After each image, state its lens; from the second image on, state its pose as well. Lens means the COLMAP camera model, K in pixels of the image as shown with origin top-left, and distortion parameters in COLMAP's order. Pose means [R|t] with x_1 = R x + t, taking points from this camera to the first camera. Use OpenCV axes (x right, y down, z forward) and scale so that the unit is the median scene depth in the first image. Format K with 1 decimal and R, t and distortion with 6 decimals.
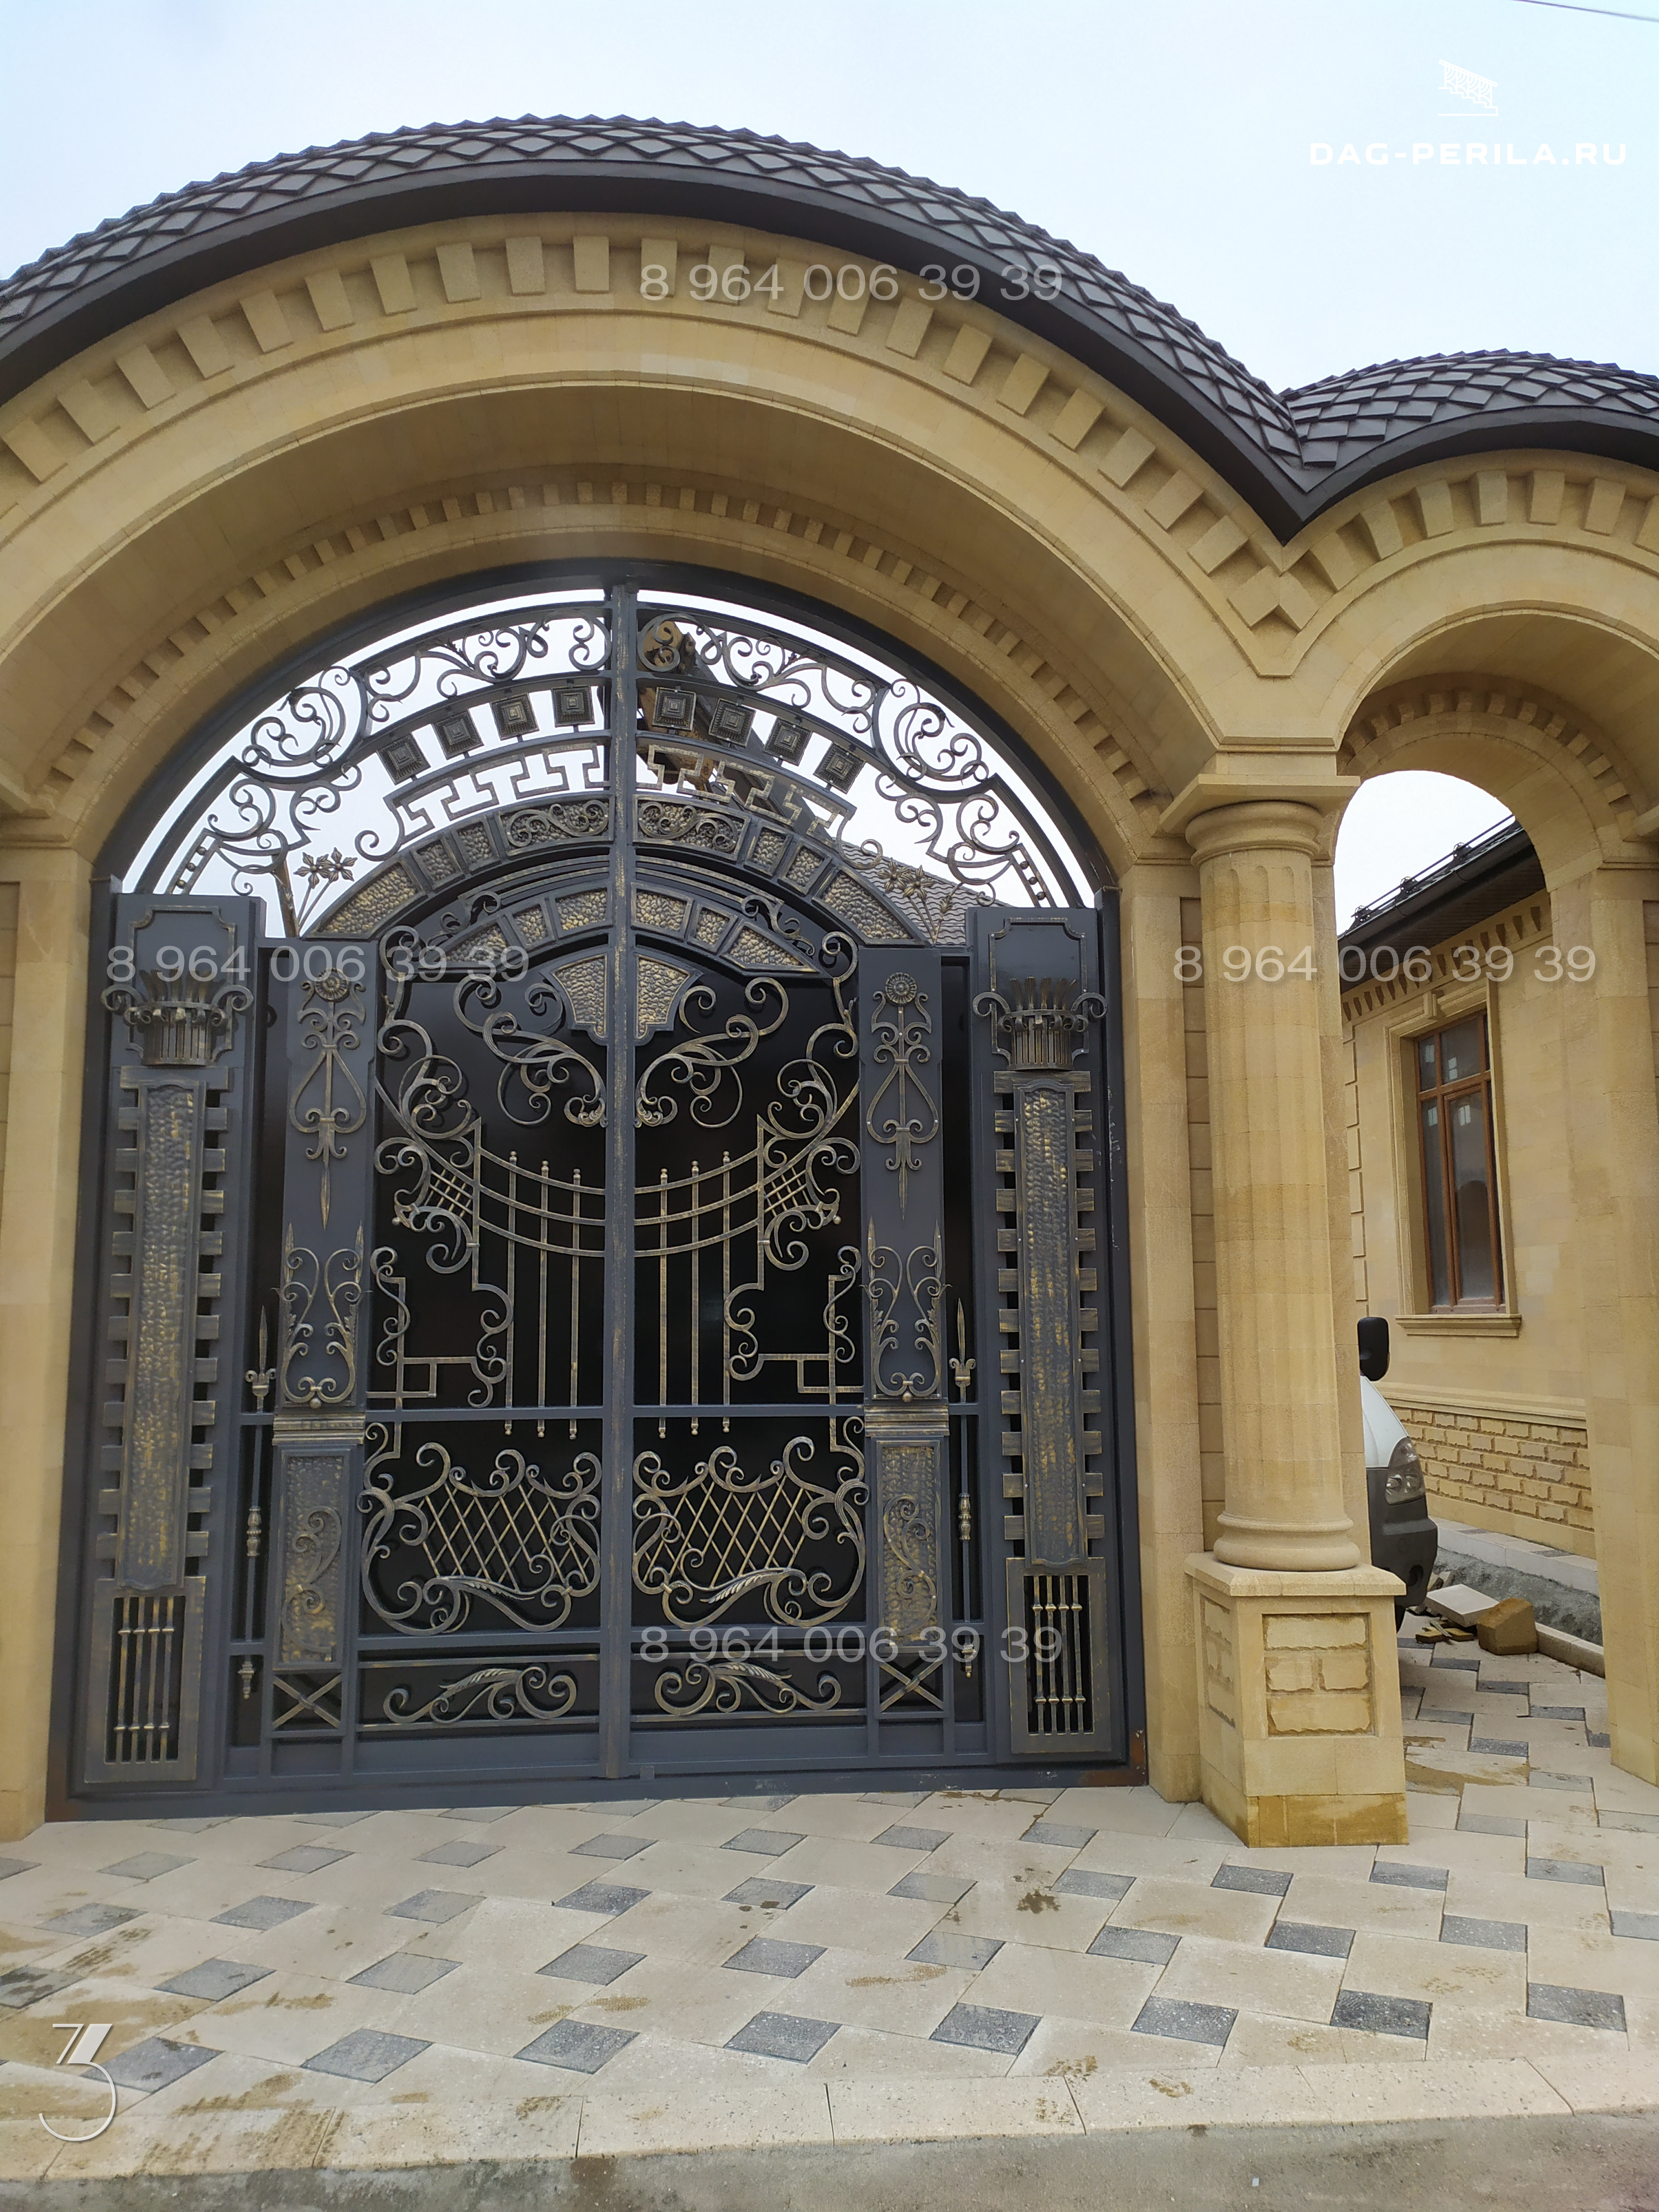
lens RADIAL K [[1594.9, 0, 806.7], [0, 1594.9, 1119.2], [0, 0, 1]] dist [0.059465, -0.000828]
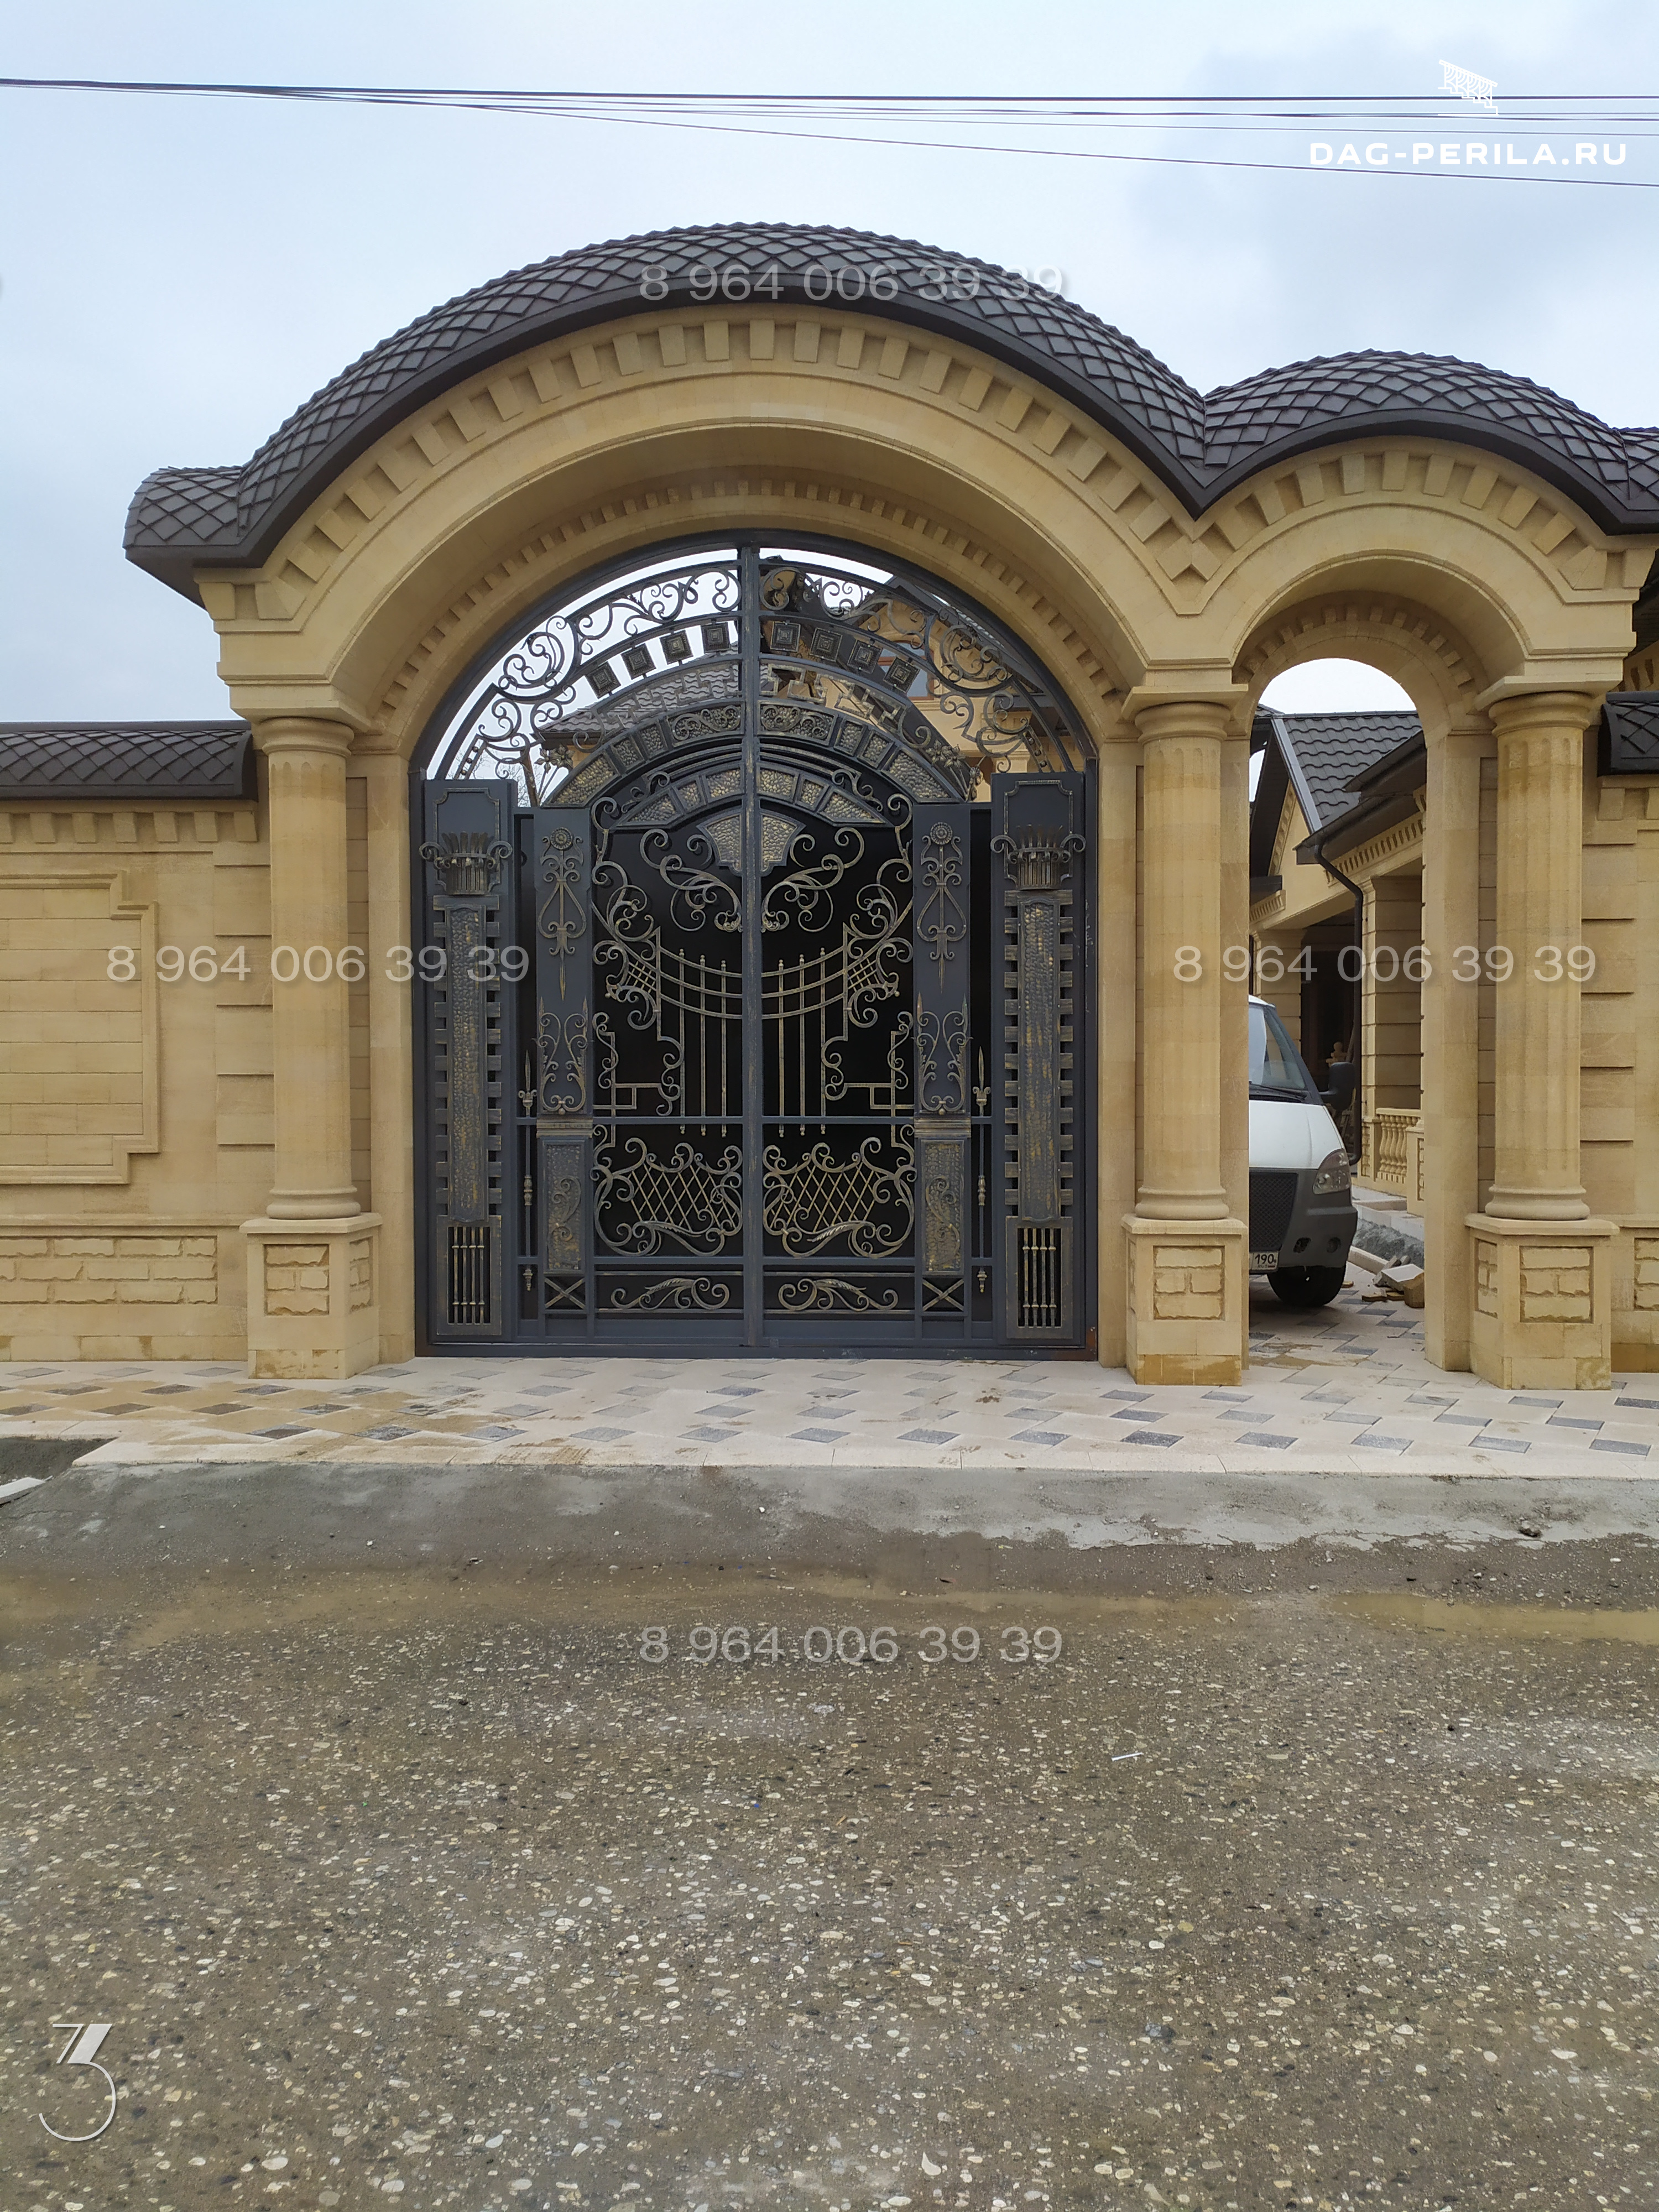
lens RADIAL K [[1606.9, 0, 815.7], [0, 1606.9, 1099.9], [0, 0, 1]] dist [0.085700, -0.097939]
pose [[0.990354, 0.005672, -0.138441, 0.154000], [0.013452, 0.990506, 0.136808, -0.045387], [0.137903, -0.137350, 0.980876, -0.495252]]
